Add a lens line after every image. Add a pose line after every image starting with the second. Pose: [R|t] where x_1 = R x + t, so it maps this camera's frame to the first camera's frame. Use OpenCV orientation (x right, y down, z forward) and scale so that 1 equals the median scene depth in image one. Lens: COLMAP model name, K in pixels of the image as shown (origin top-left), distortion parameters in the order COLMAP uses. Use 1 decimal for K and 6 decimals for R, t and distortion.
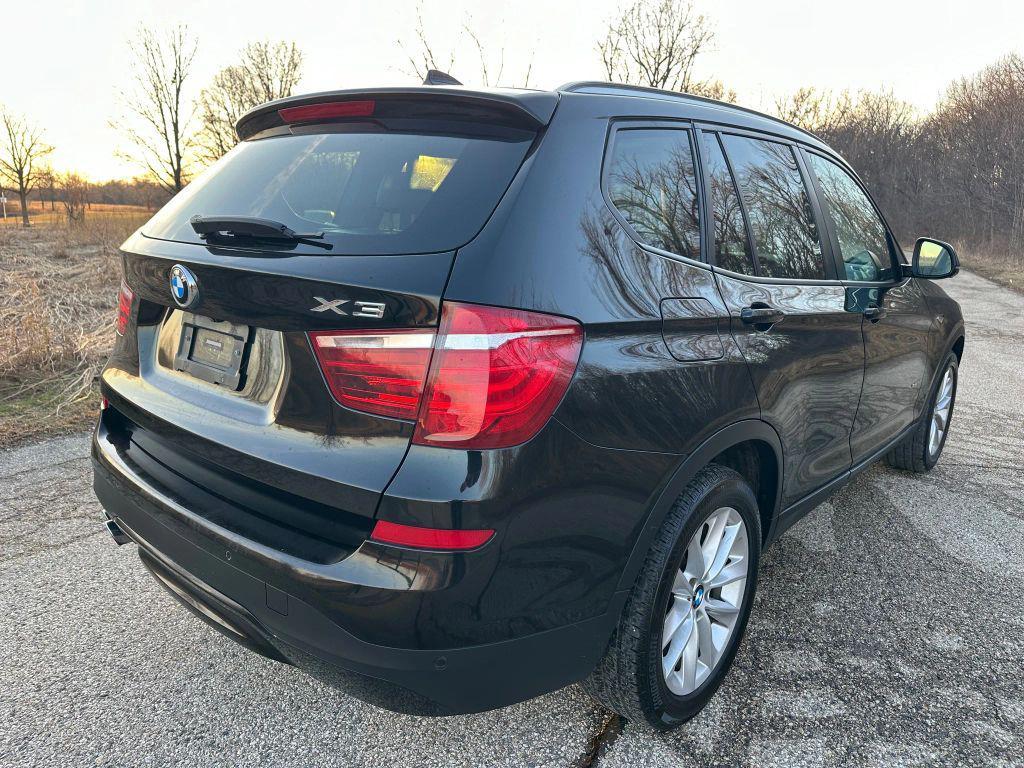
lens RADIAL K [[726.2, 0, 504.6], [0, 726.2, 389.8], [0, 0, 1]] dist [0.041633, -0.050976]
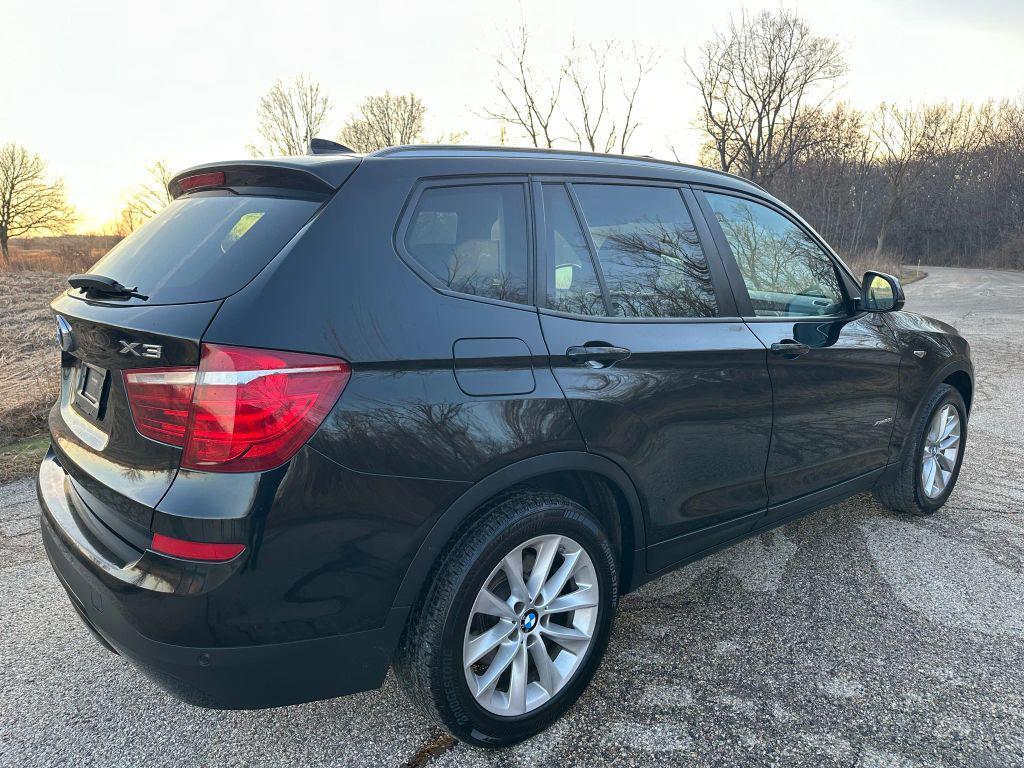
lens RADIAL K [[726.2, 0, 504.6], [0, 726.2, 389.8], [0, 0, 1]] dist [0.041633, -0.050976]
pose [[0.986428, 0.000802, -0.164193, 0.392138], [-0.008941, 0.998767, -0.048836, 0.003680], [0.163951, 0.049642, 0.985219, -0.049195]]
